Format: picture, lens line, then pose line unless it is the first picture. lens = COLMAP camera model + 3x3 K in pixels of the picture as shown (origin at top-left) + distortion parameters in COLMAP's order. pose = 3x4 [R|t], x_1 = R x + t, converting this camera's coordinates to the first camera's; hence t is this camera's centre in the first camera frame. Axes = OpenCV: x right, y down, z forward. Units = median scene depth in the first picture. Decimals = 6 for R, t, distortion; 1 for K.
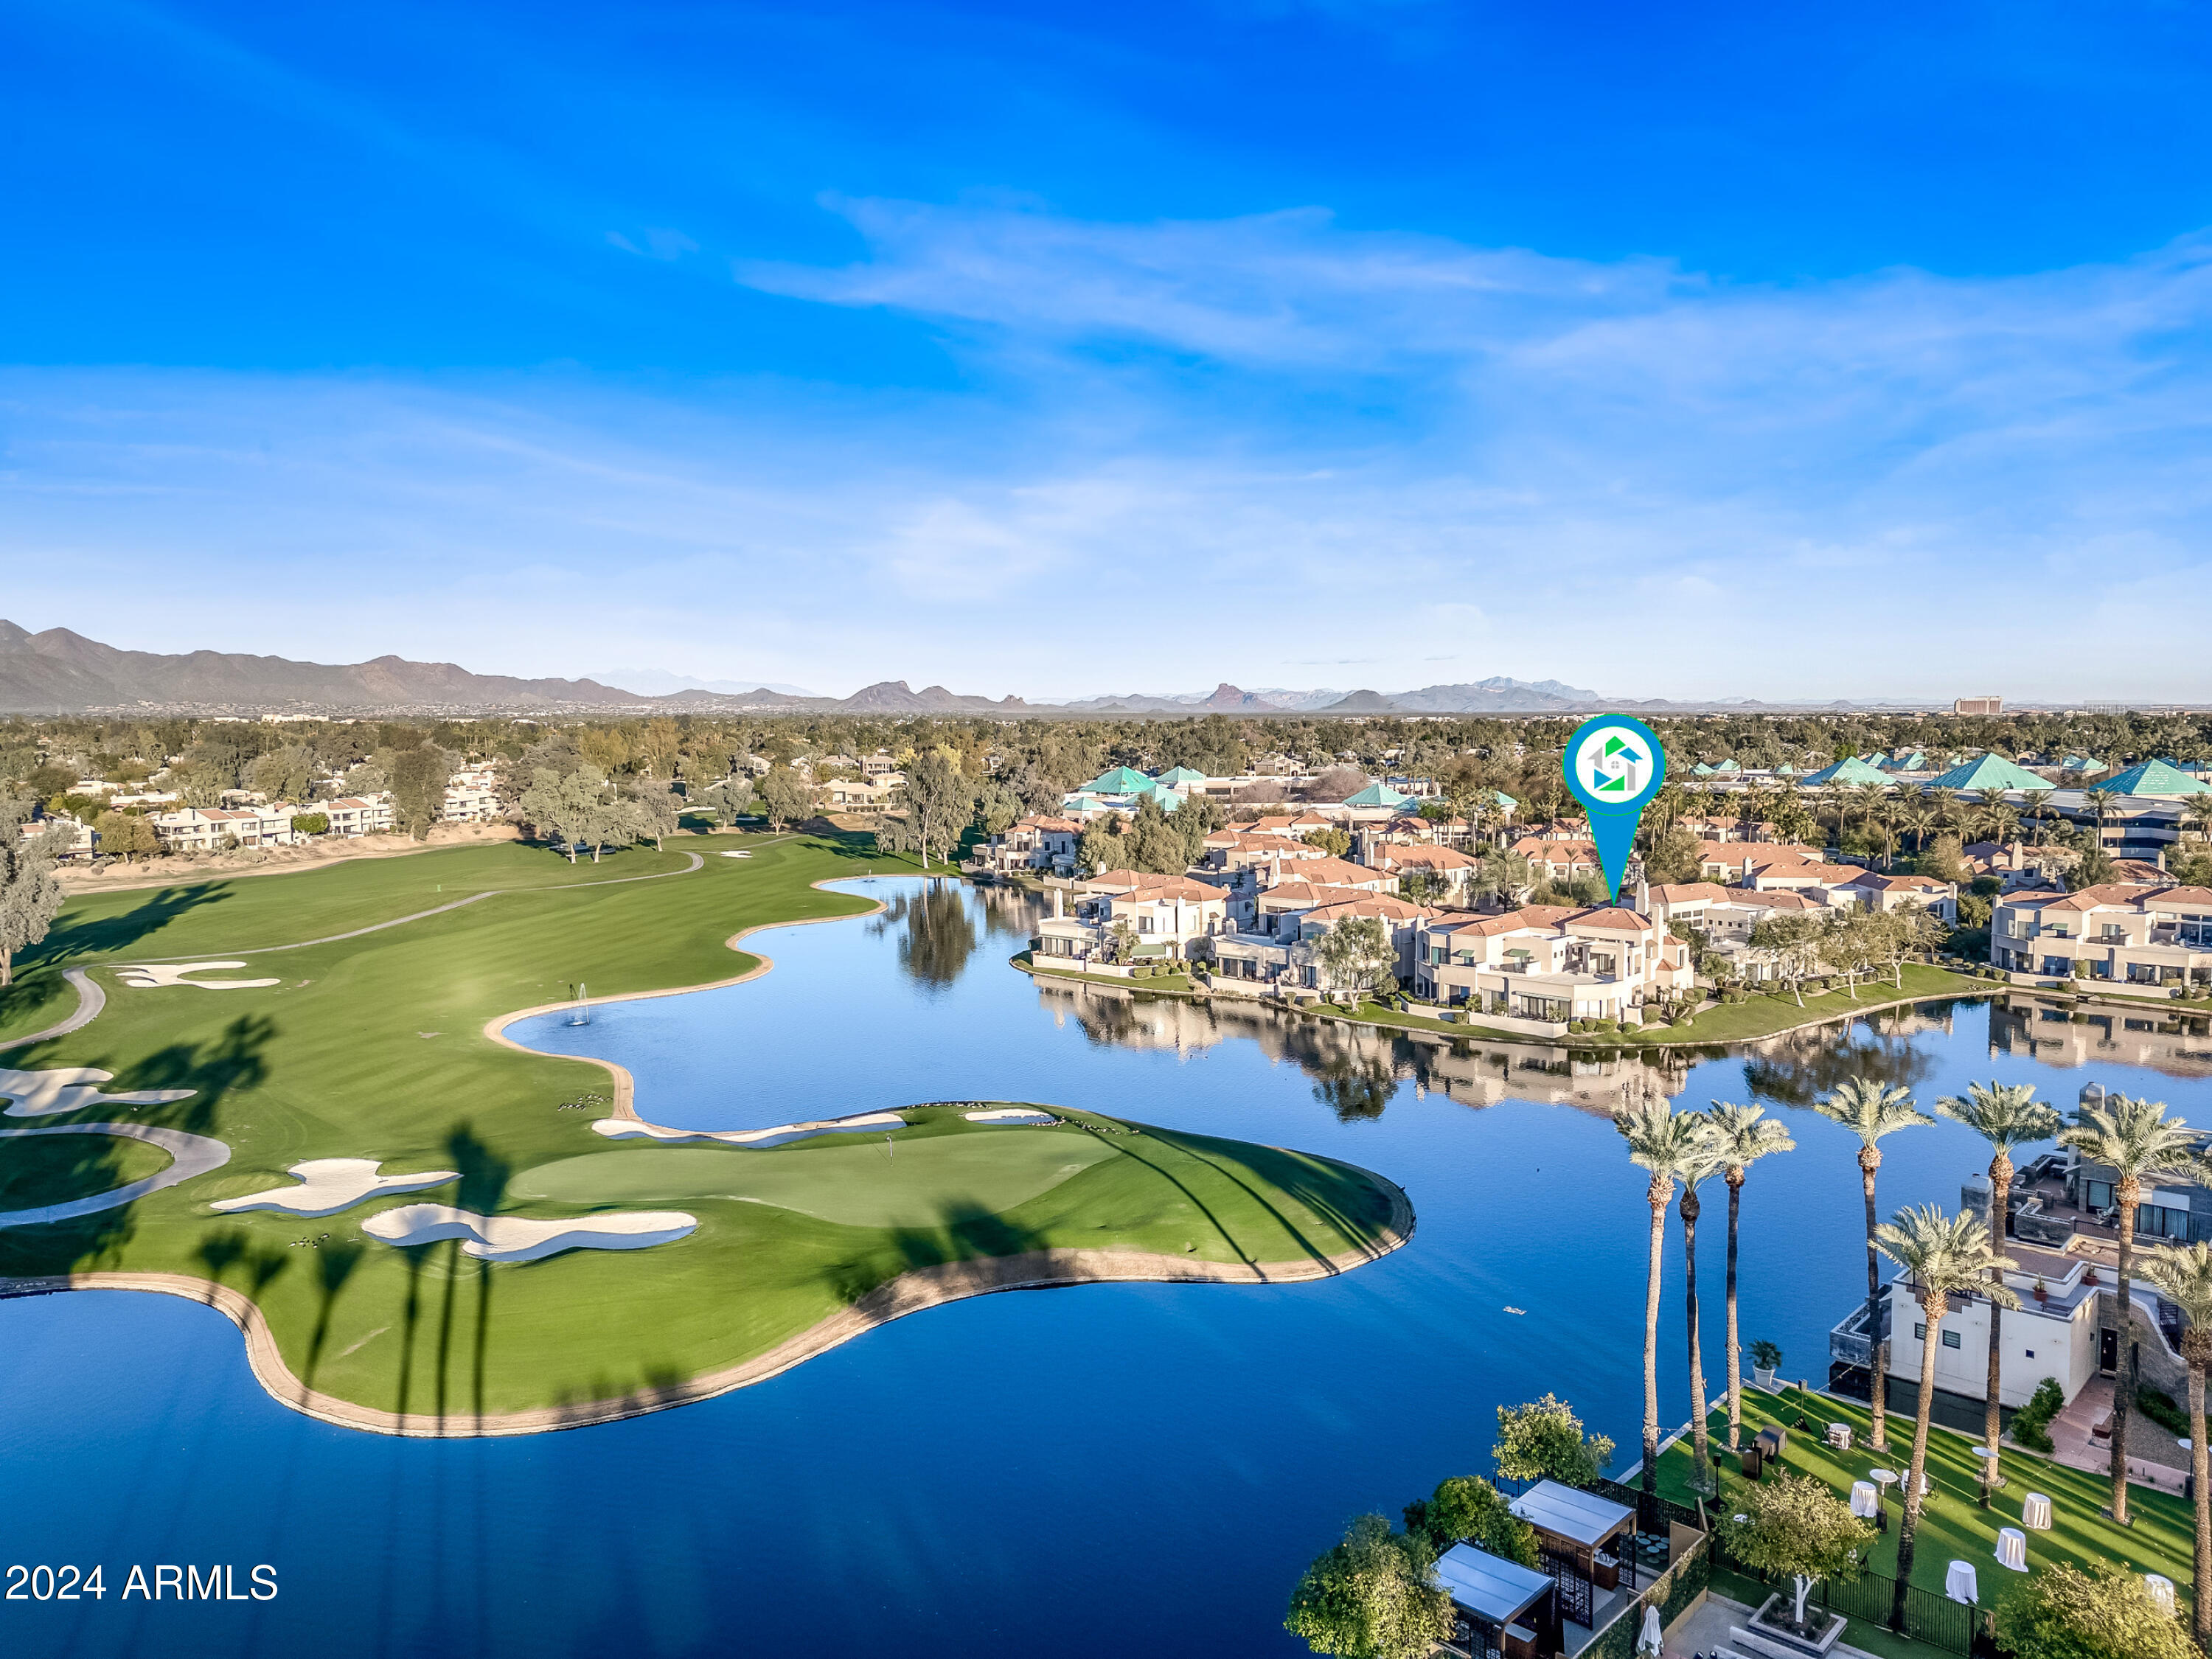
lens RADIAL K [[1539.3, 0, 1063.8], [0, 1539.3, 823.4], [0, 0, 1]] dist [0.088768, -0.001638]
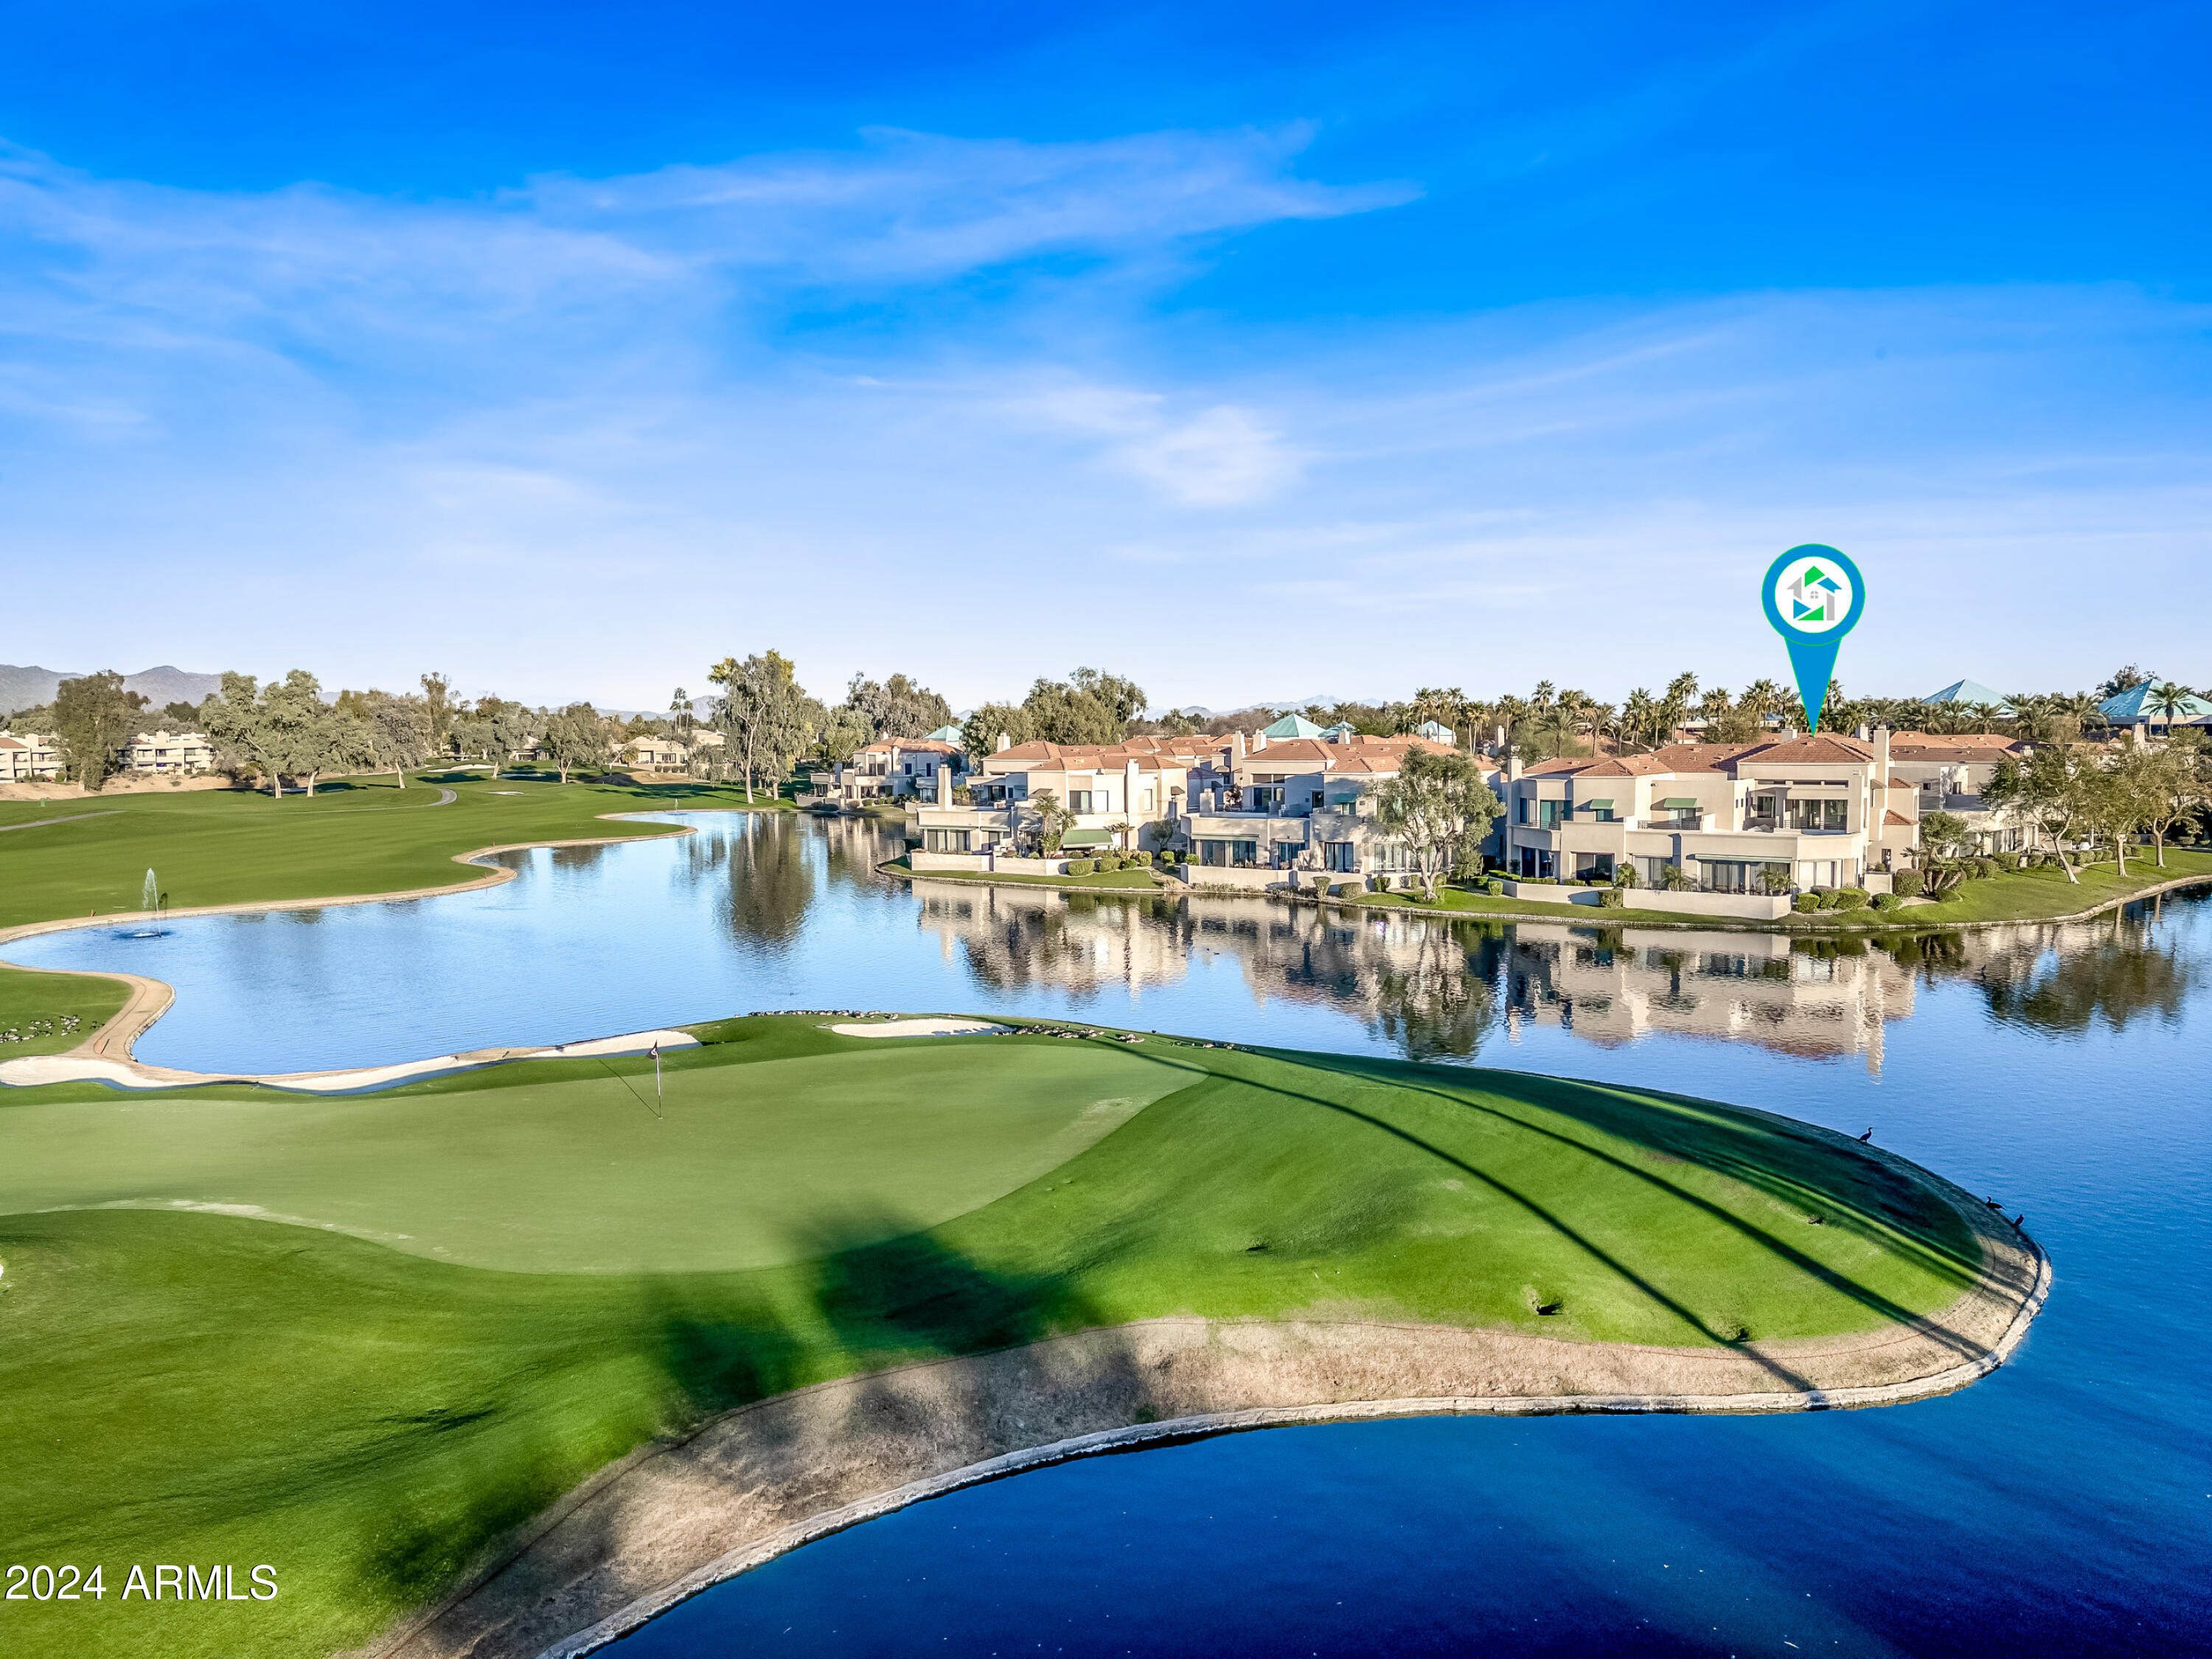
lens RADIAL K [[1542.2, 0, 1107.5], [0, 1542.2, 834.8], [0, 0, 1]] dist [0.084702, -0.090342]
pose [[0.990693, -0.000606, 0.136115, -0.029594], [0.001014, 0.999995, -0.002933, 0.087723], [-0.136112, 0.003044, 0.990689, 0.343021]]
